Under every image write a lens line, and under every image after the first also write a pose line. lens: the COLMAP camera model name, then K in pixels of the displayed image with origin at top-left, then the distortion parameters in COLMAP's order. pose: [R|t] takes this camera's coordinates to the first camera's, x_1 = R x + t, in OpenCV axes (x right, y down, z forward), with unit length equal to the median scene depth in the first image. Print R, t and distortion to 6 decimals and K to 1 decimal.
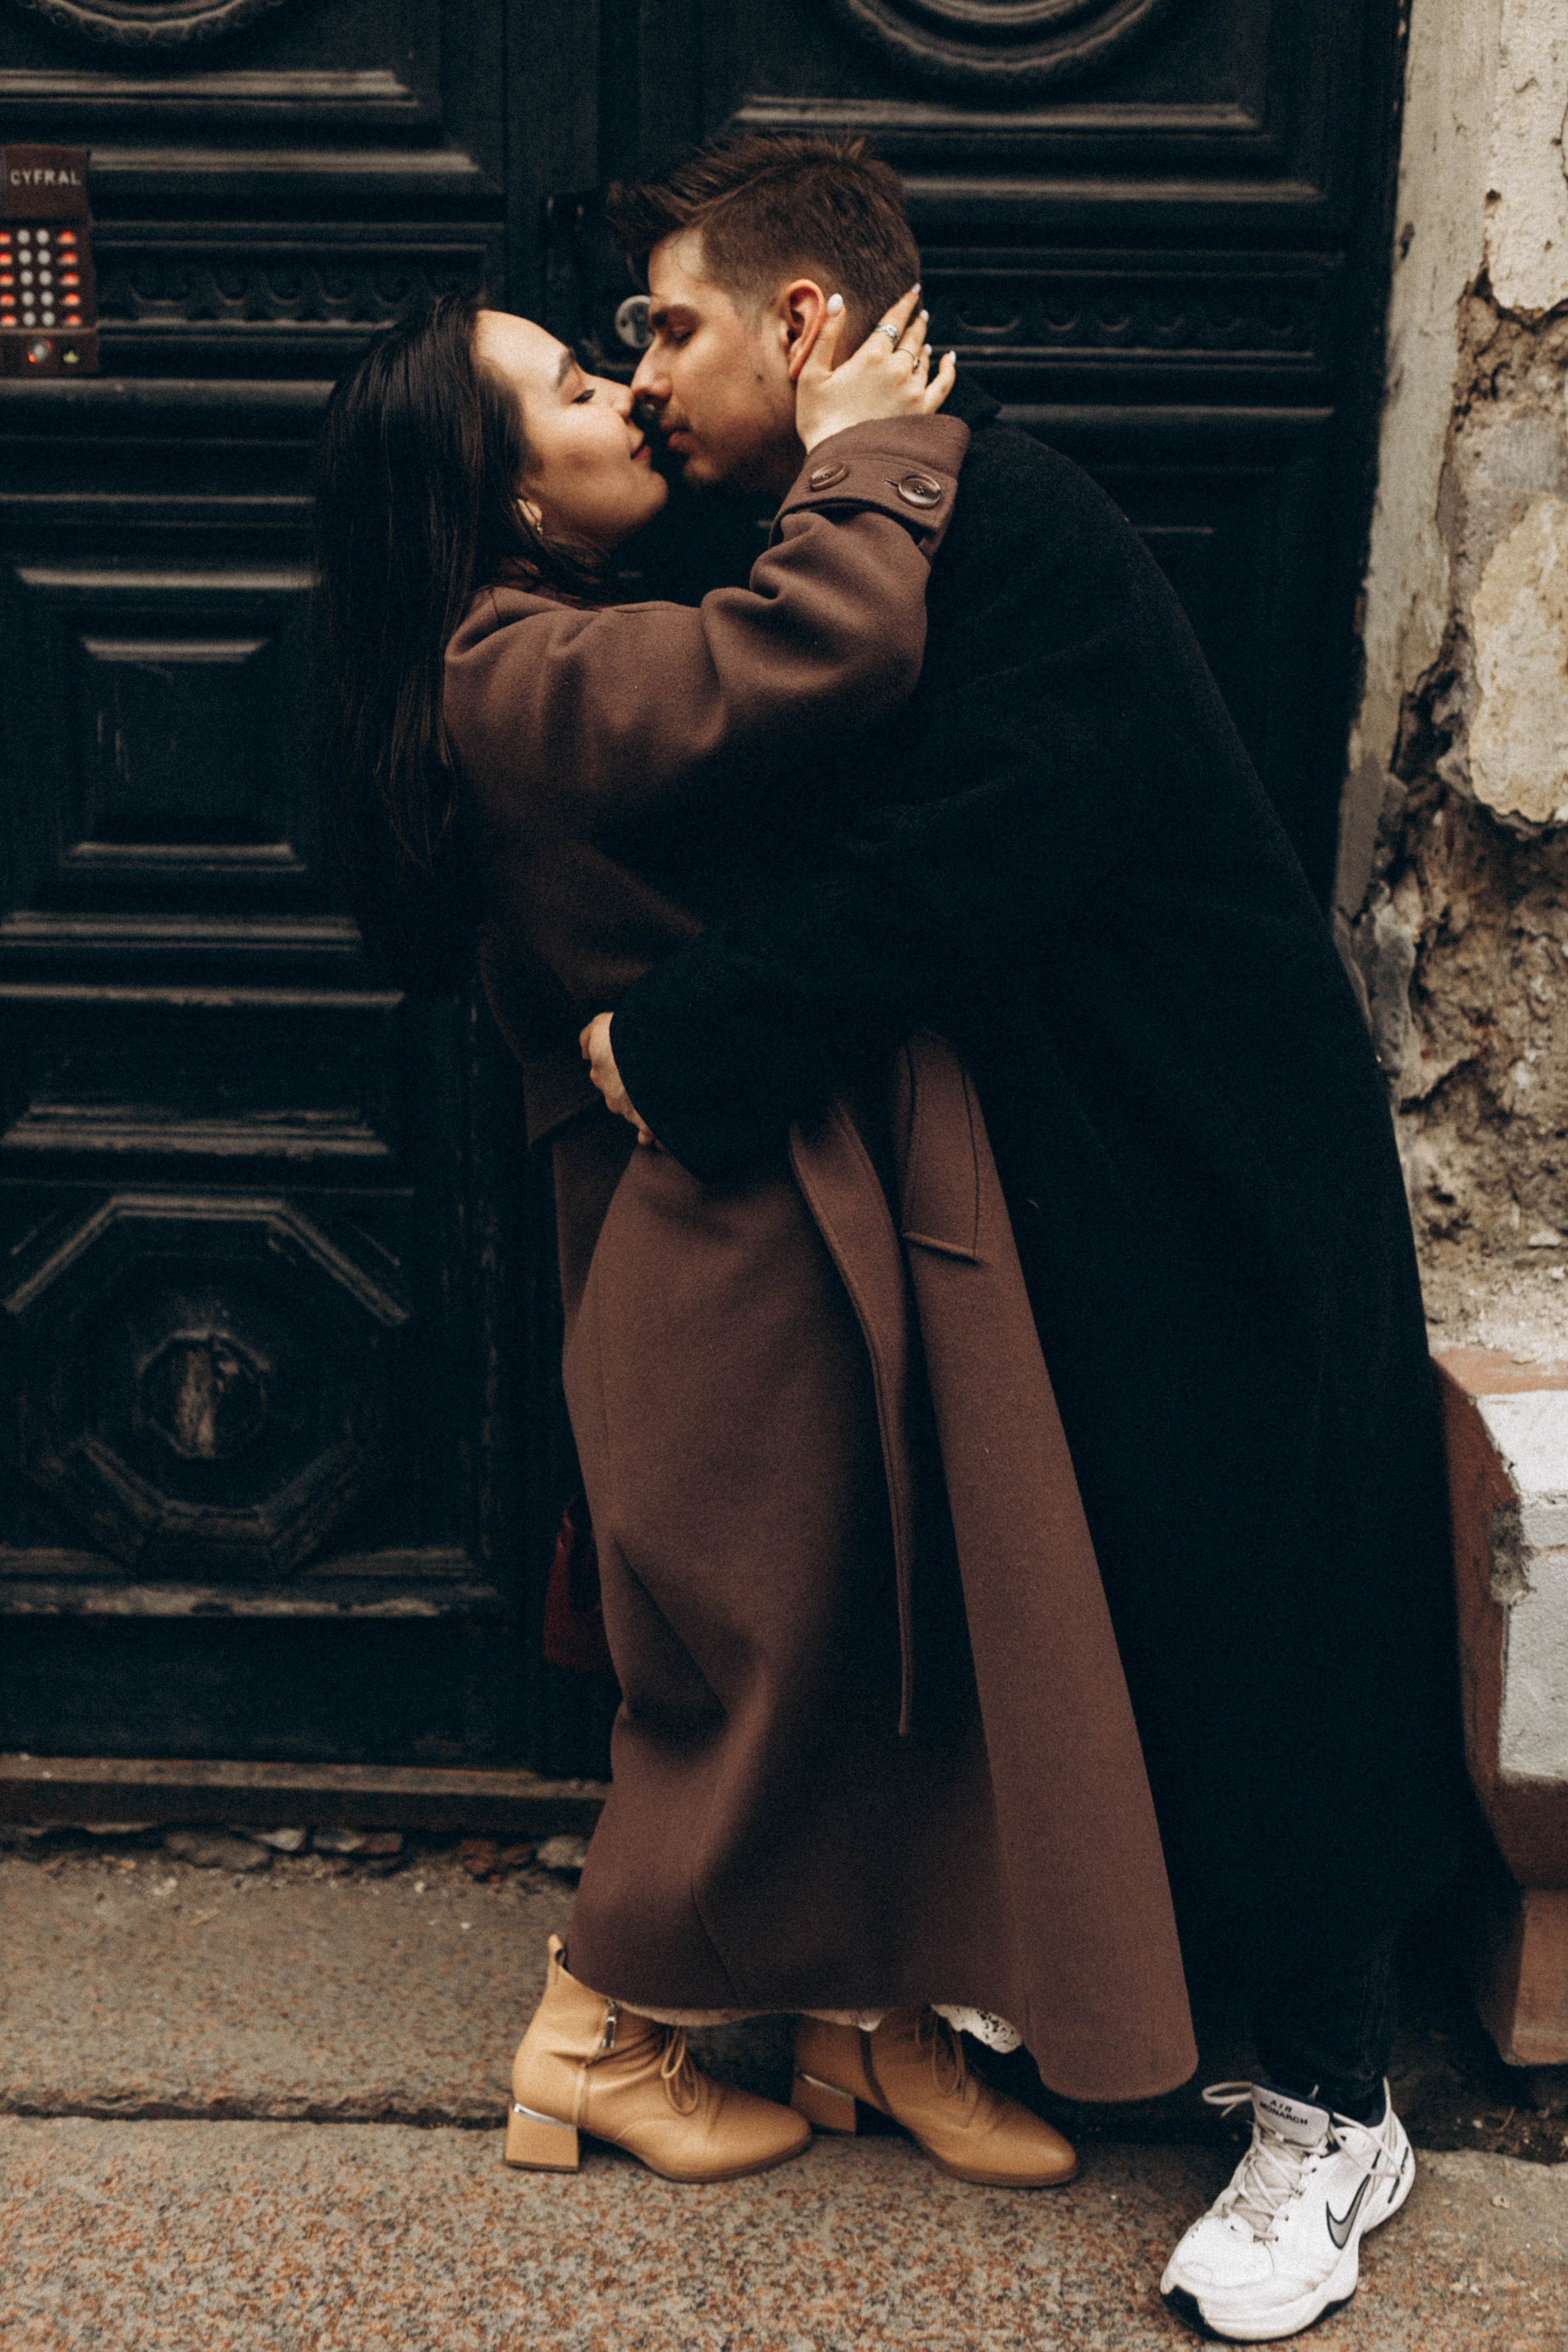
lens RADIAL K [[2230.0, 0, 768.4], [0, 2230.0, 1160.6], [0, 0, 1]] dist [0.016267, 0.000000]
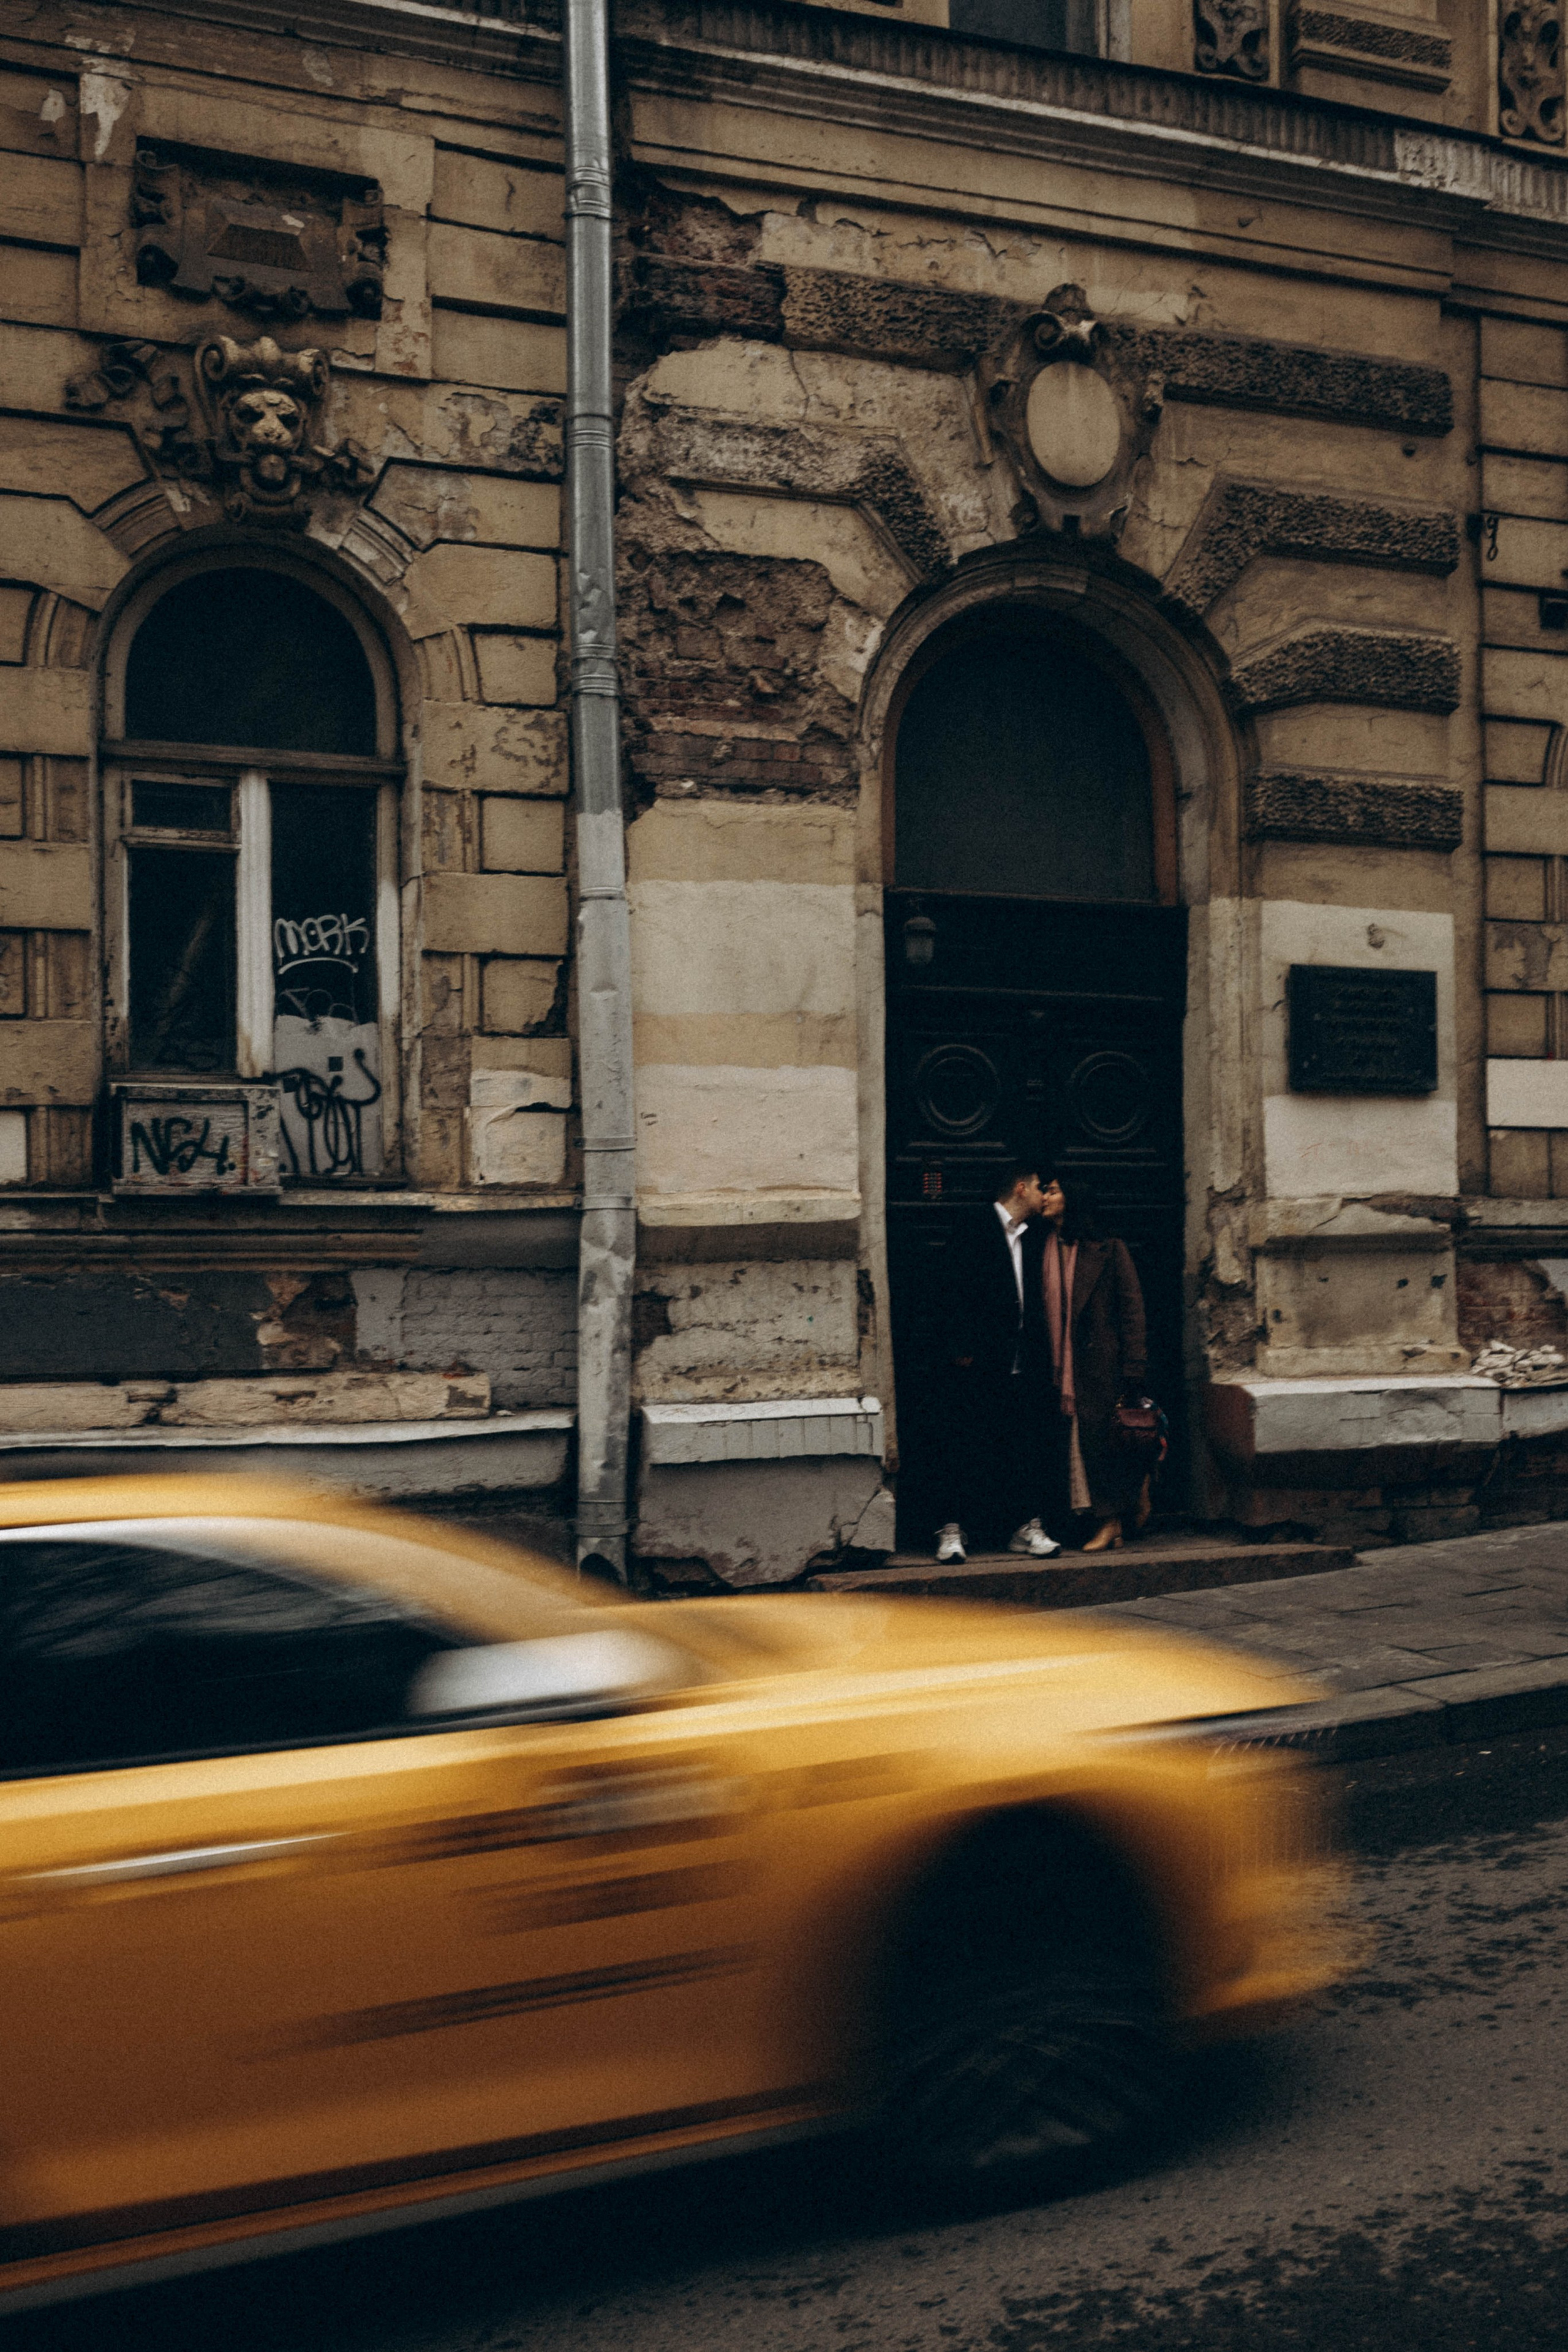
lens RADIAL K [[2230.0, 0, 784.9], [0, 2230.0, 1186.2], [0, 0, 1]] dist [0.016267, 0.000000]
pose [[0.919136, -0.004668, 0.393913, -2.619978], [0.105844, 0.966088, -0.235521, 0.734187], [-0.379456, 0.258169, 0.888460, -3.247498]]
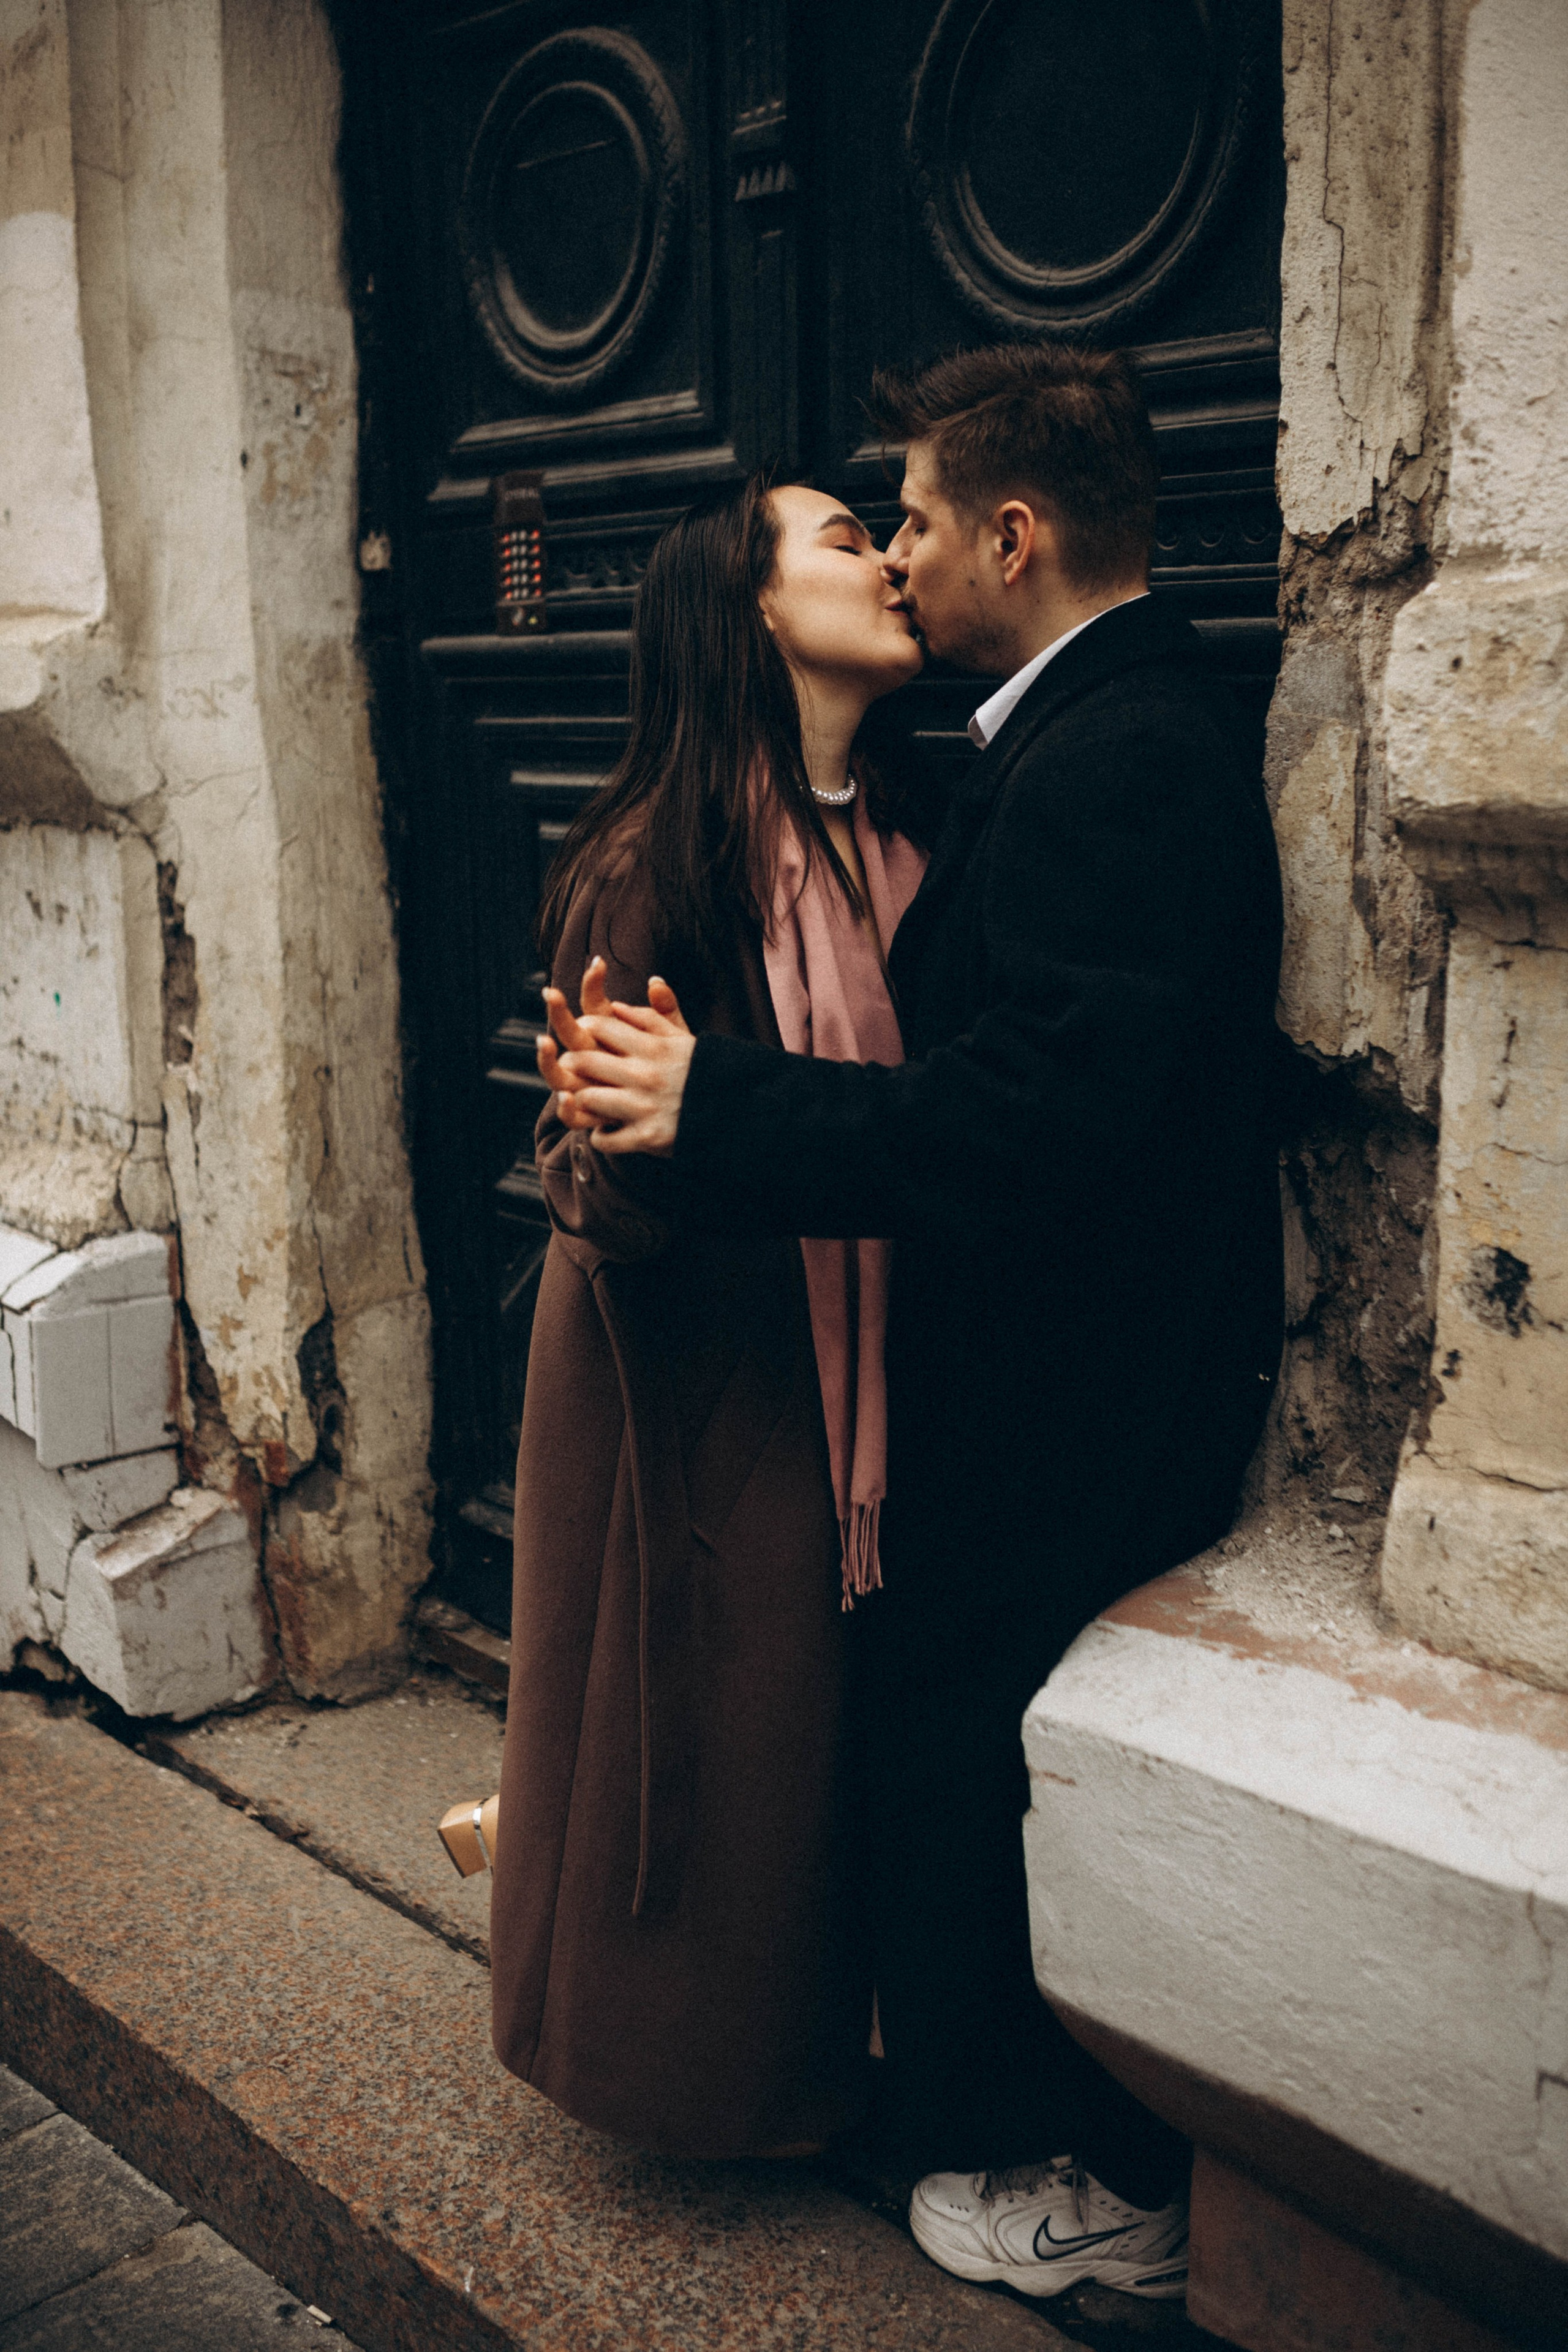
lens RADIAL K [[2230.0, 0, 758.5], [0, 2230.0, 1187.3], [0, 0, 1]] dist [0.016267, 0.000000]
pose [[0.717681, 0.130307, -0.684072, 0.815179], [-0.143493, 0.988928, 0.037835, -0.094414], [0.681428, 0.071007, 0.728433, 0.135746]]
